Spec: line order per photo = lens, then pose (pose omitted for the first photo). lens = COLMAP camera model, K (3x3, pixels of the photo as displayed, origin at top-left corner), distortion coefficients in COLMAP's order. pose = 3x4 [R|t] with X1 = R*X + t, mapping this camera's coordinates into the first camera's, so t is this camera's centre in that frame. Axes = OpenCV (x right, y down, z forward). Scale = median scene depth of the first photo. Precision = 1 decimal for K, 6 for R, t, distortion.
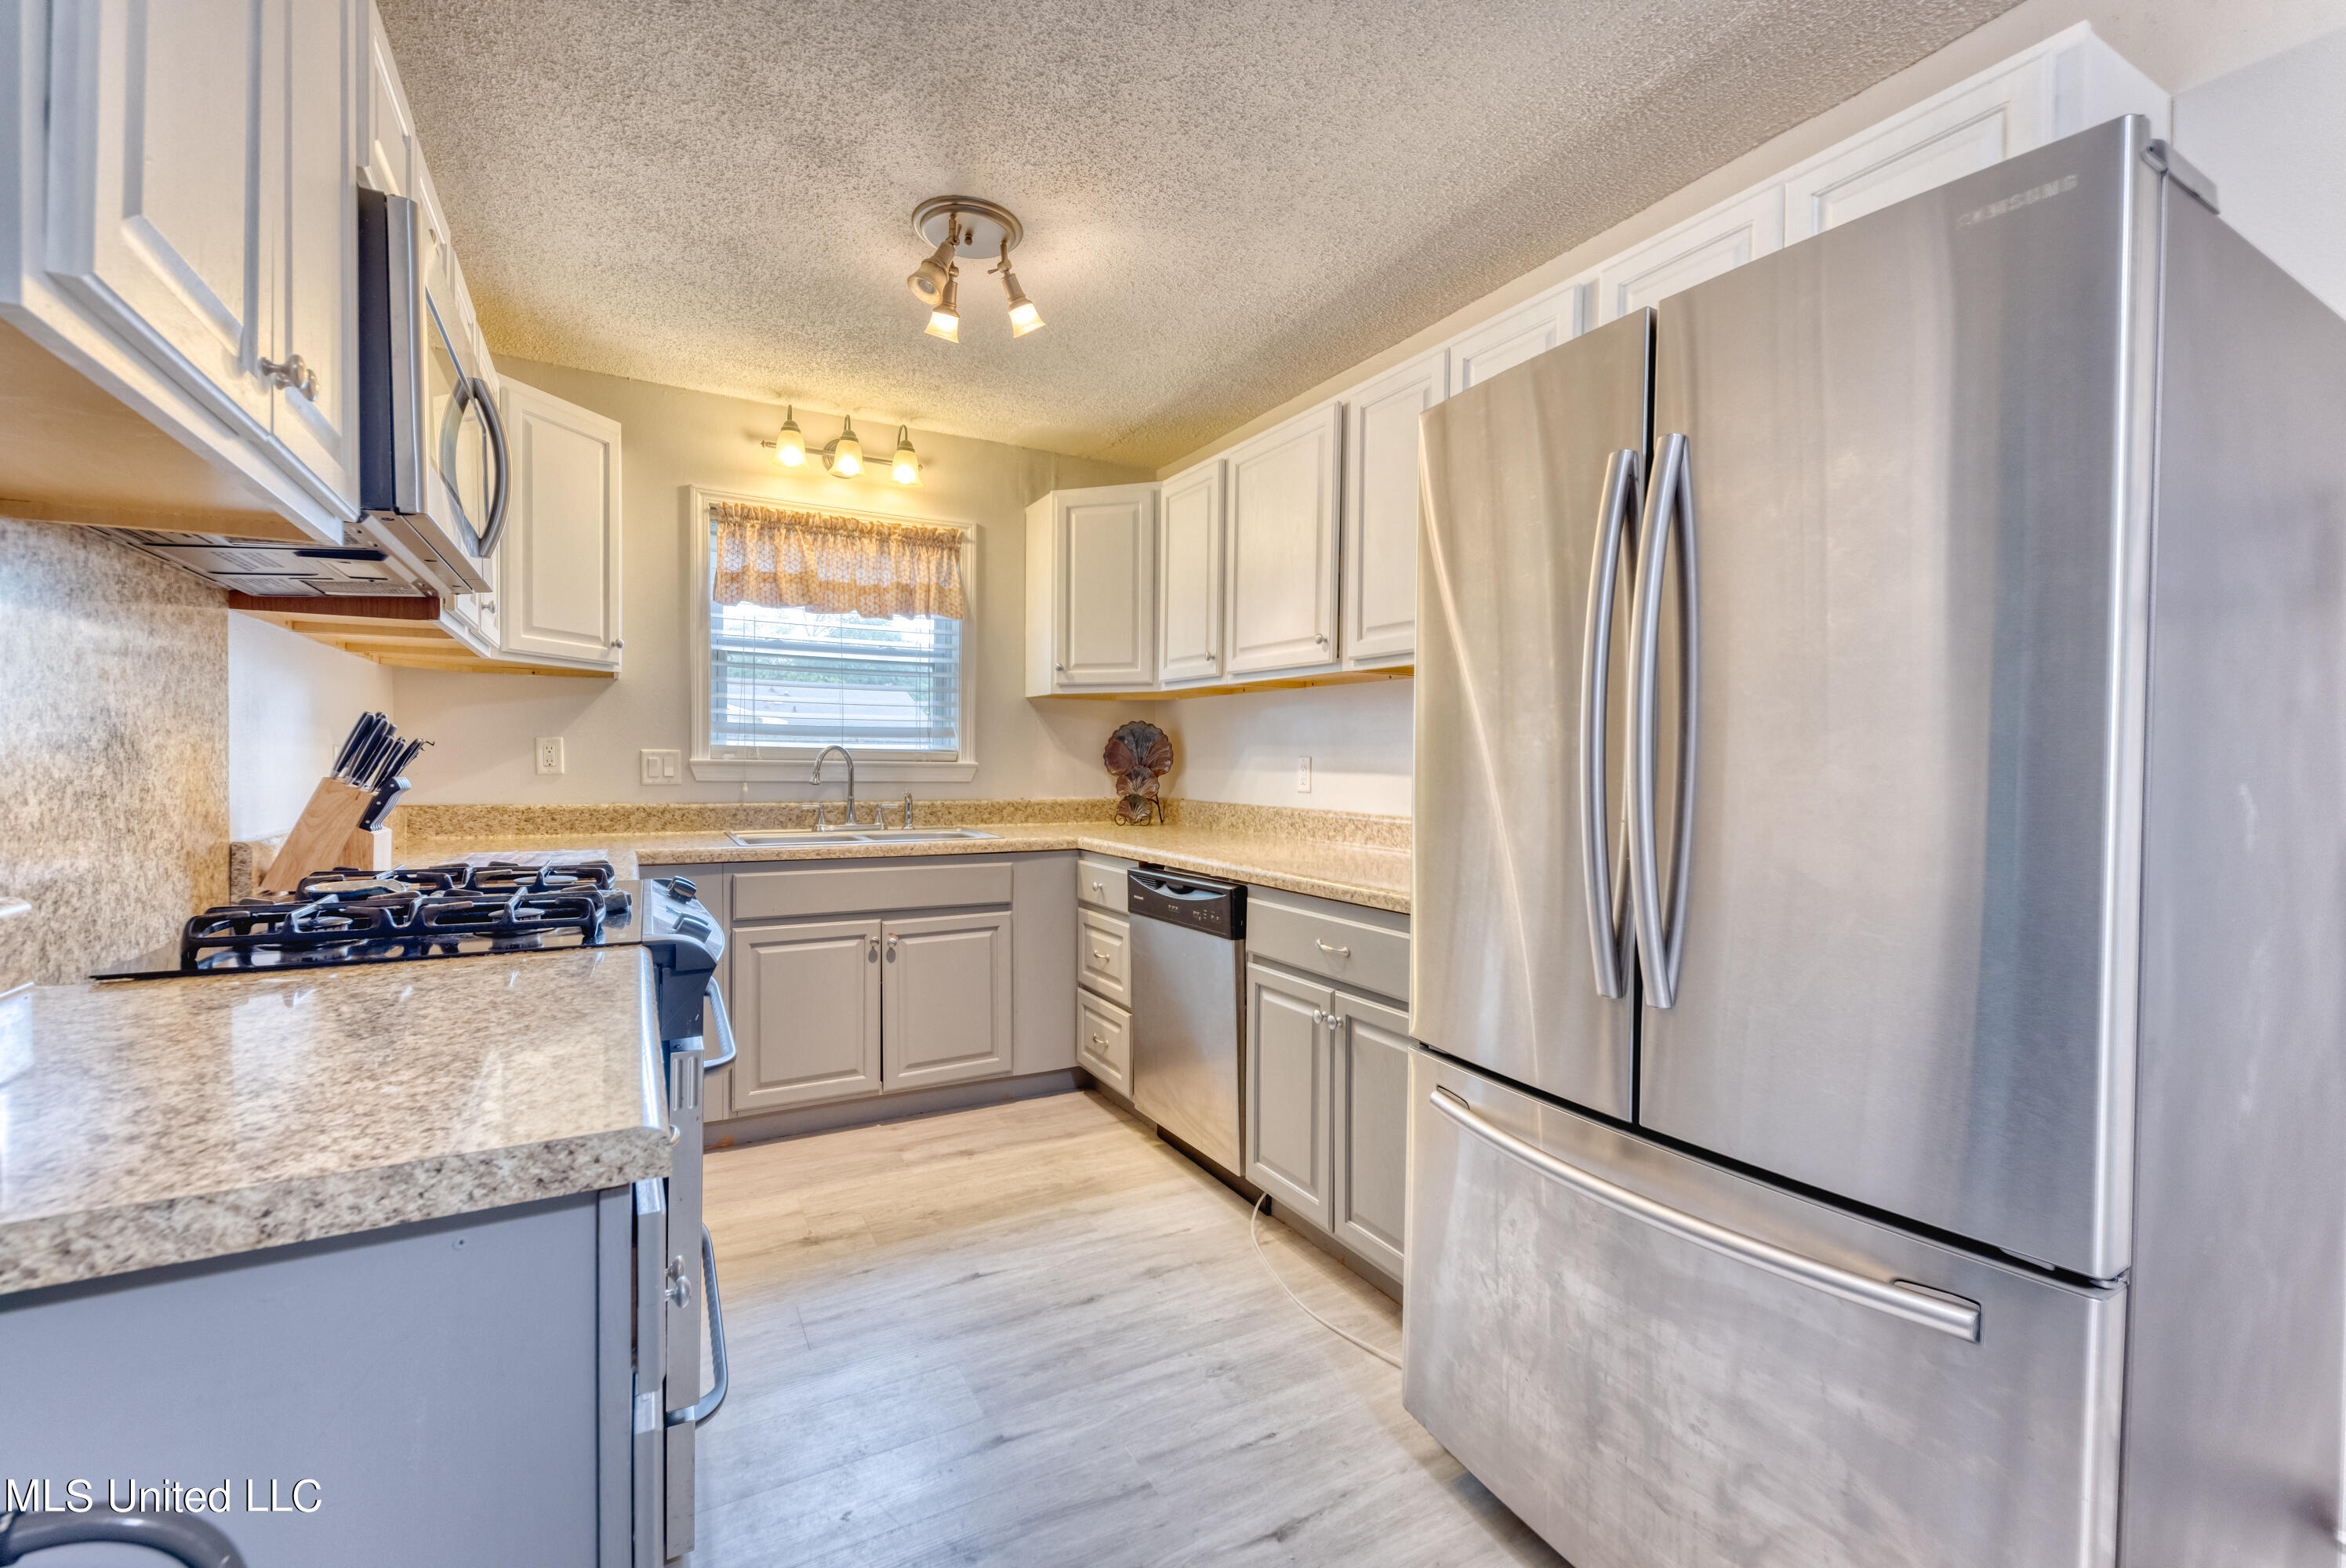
lens RADIAL K [[1003.0, 0, 1174.4], [0, 1003.0, 776.4], [0, 0, 1]] dist [0.010246, 0.000122]
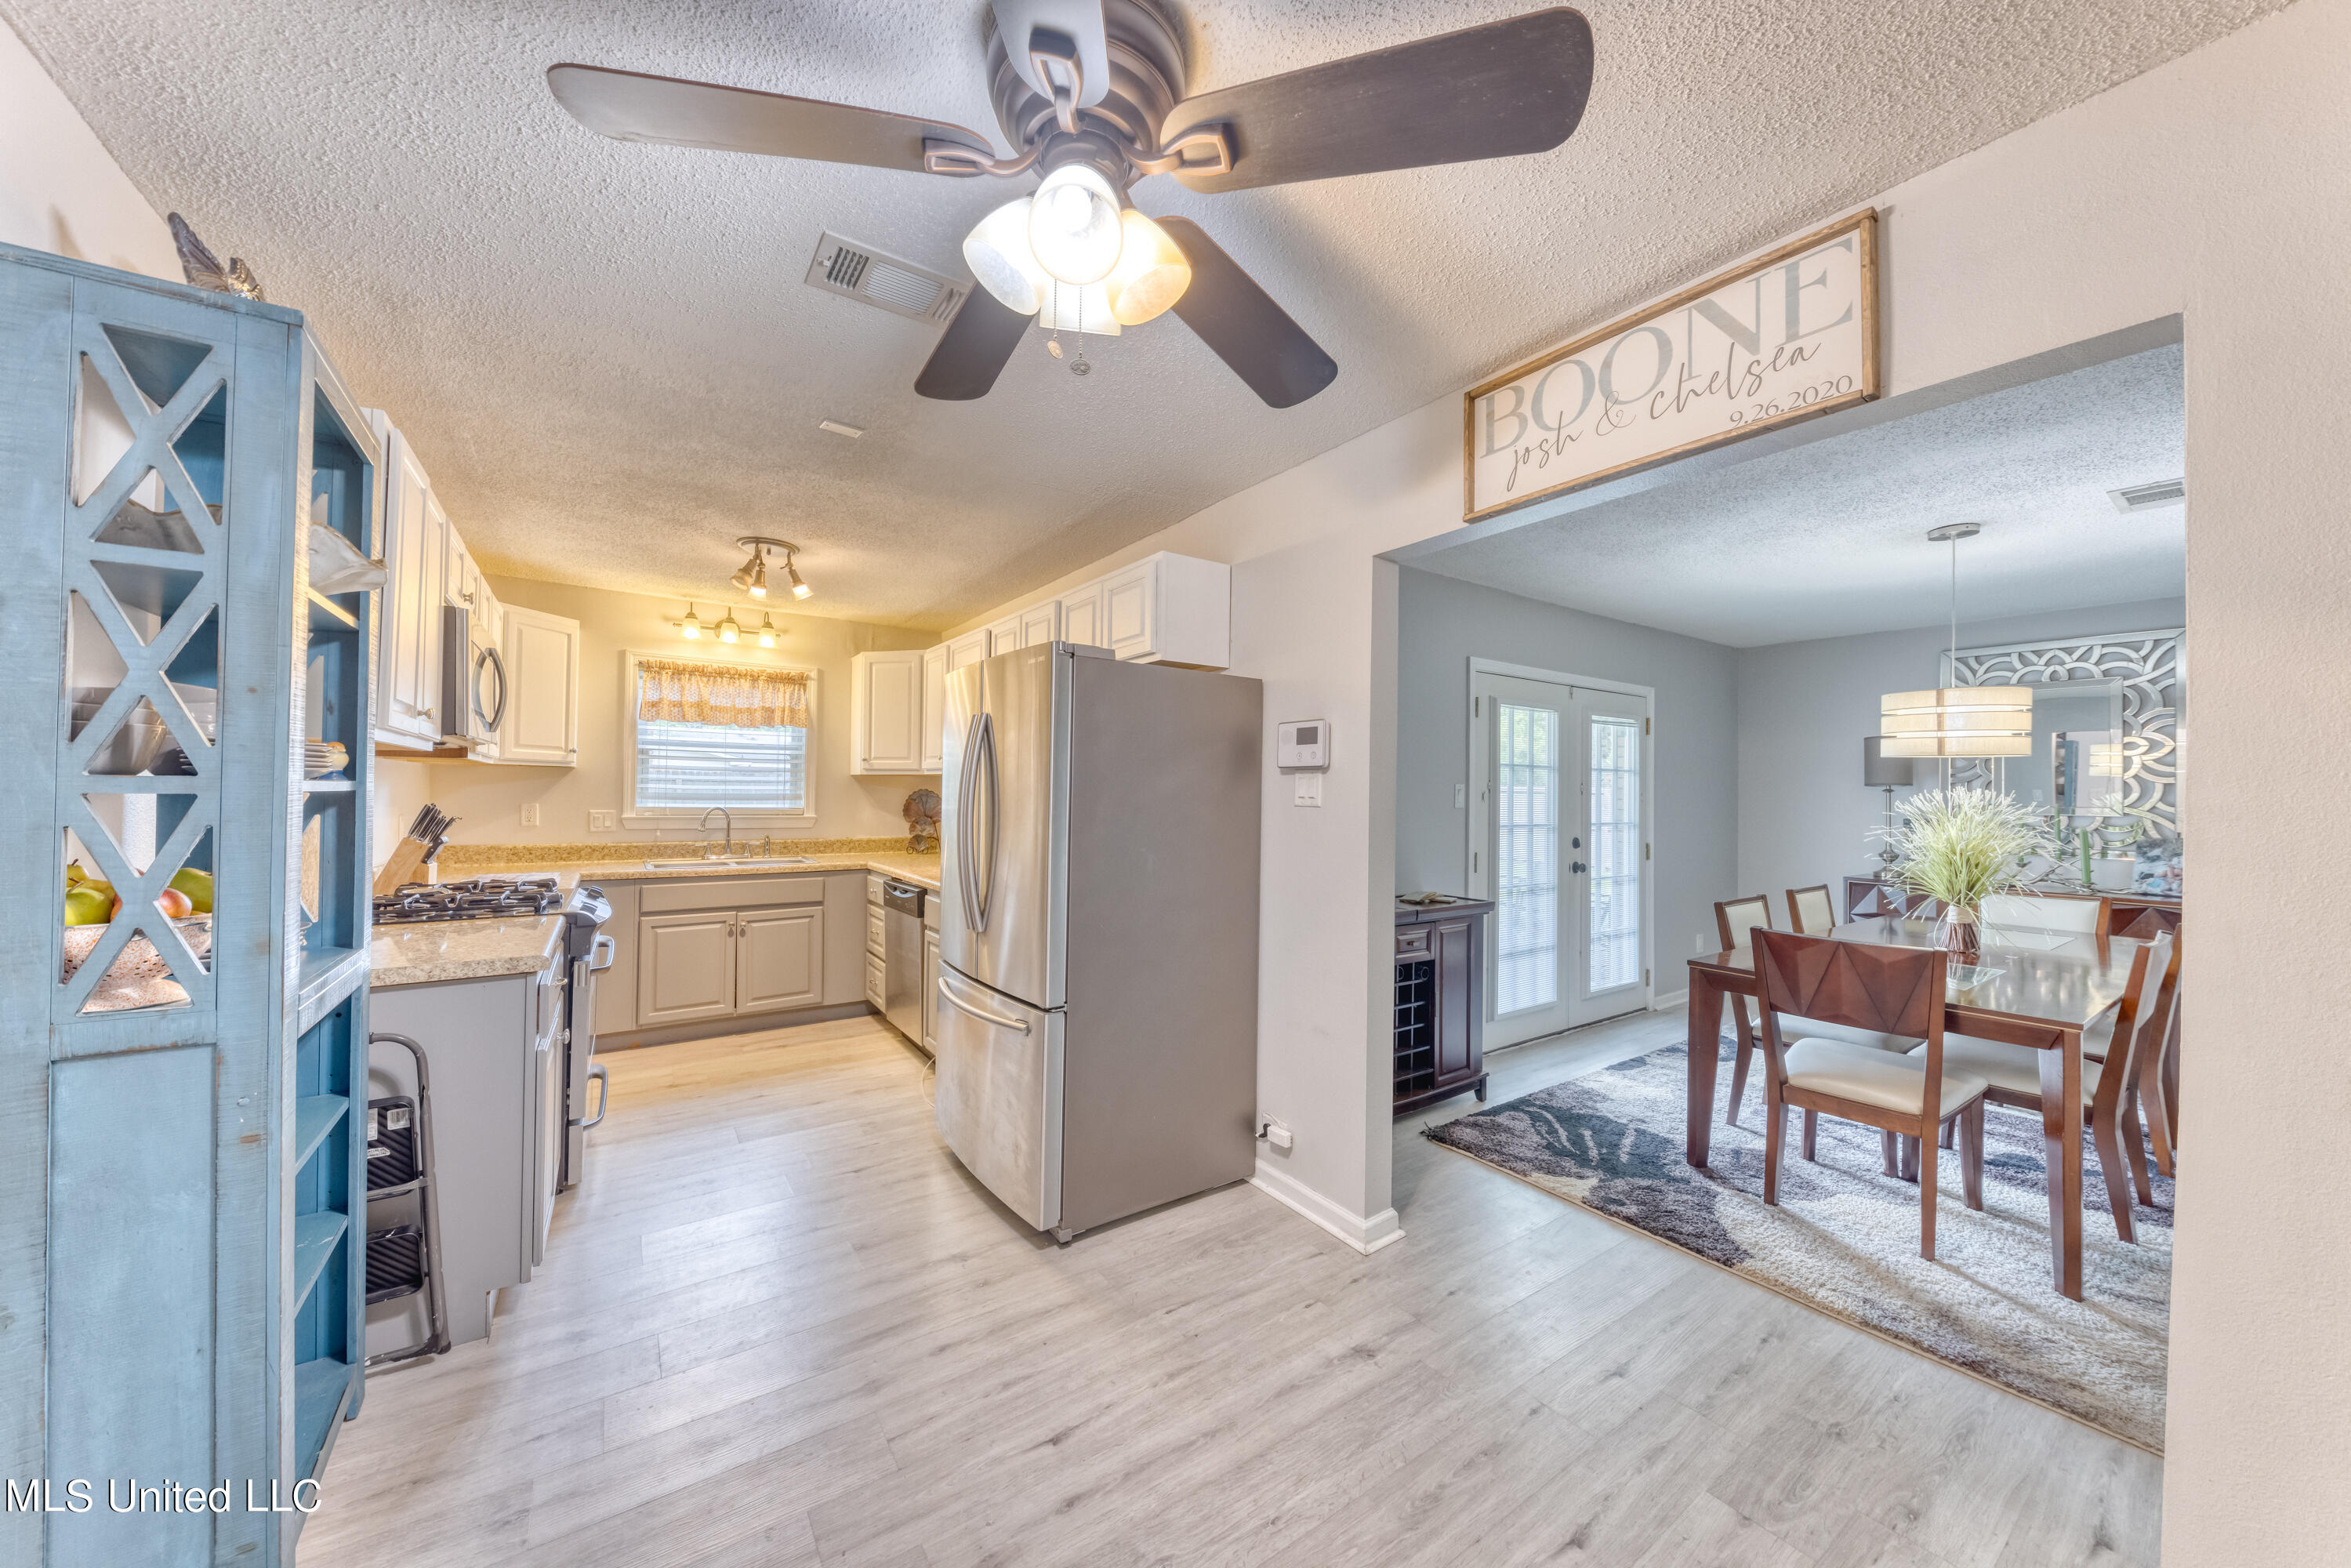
lens RADIAL K [[819.8, 0, 1177.6], [0, 819.8, 780.1], [0, 0, 1]] dist [0.014916, -0.007783]
pose [[0.994880, 0.004453, 0.100966, 0.287947], [-0.001321, 0.999516, -0.031065, -0.035402], [-0.101056, 0.030773, 0.994405, -0.435492]]
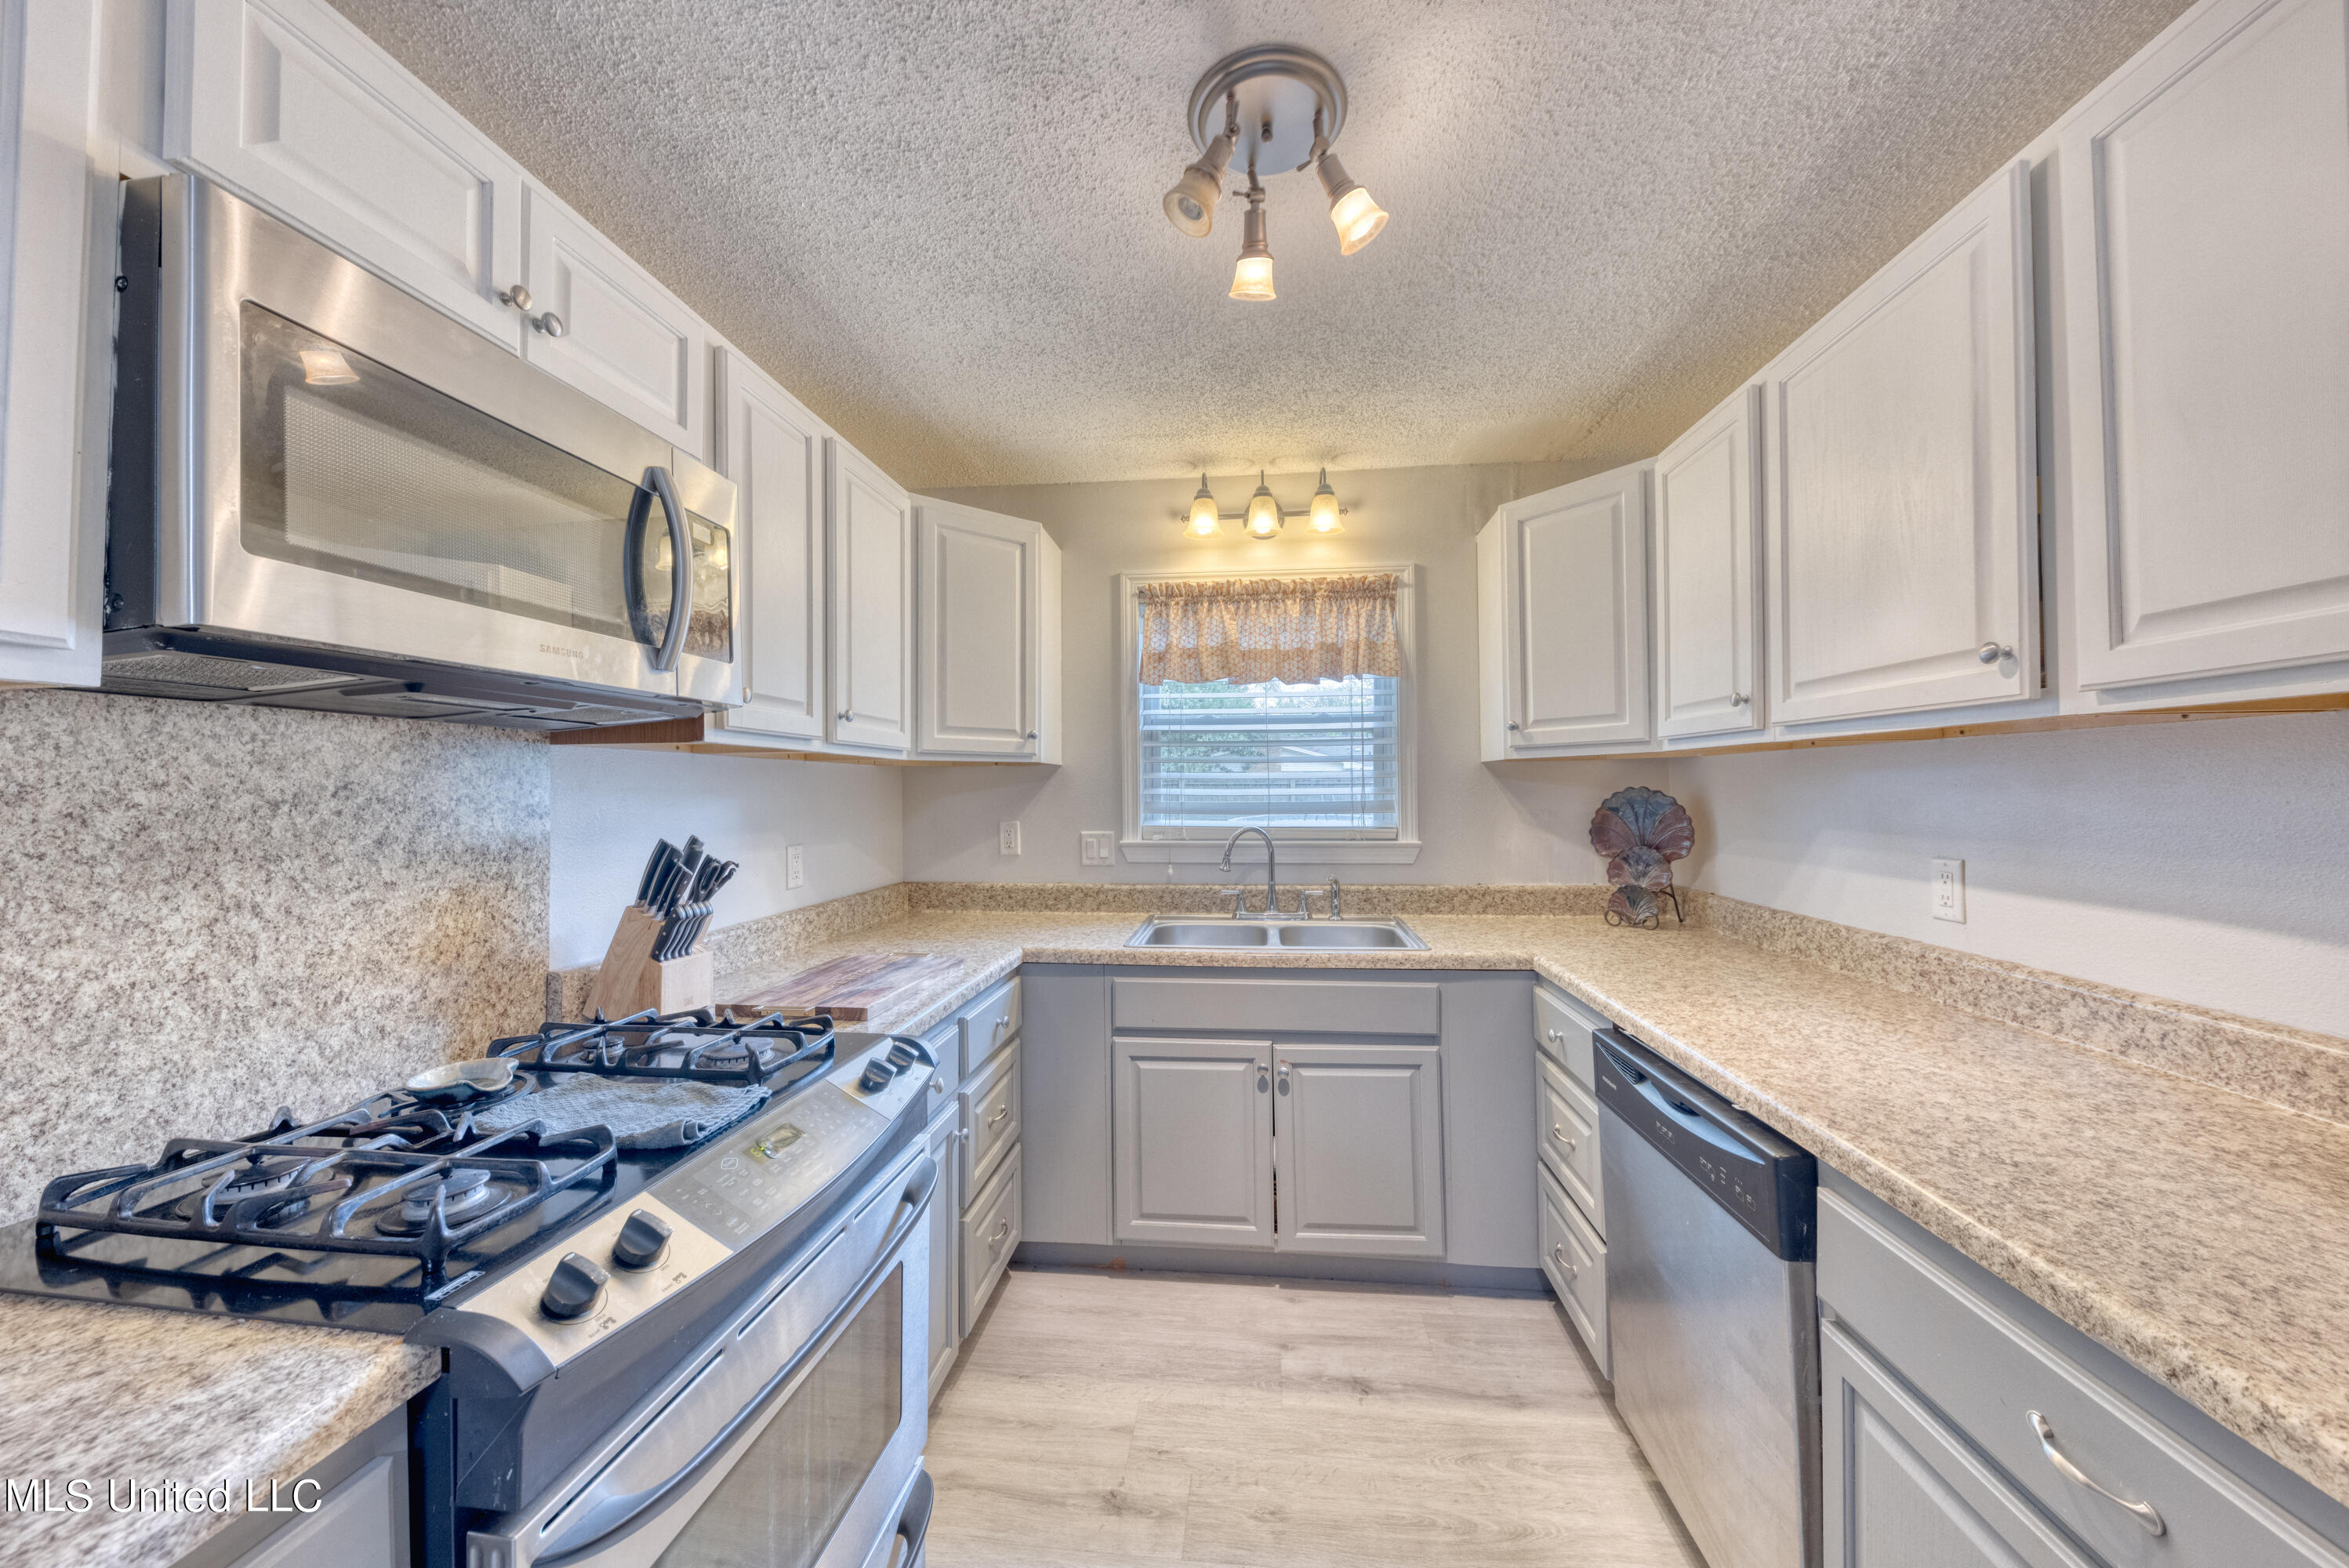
lens RADIAL K [[819.1, 0, 1176.6], [0, 819.1, 780.1], [0, 0, 1]] dist [0.014916, -0.007783]
pose [[0.821625, -0.023990, -0.569523, 0.036828], [0.006736, 0.999453, -0.032382, -0.051839], [0.569988, 0.022770, 0.821337, 0.357450]]
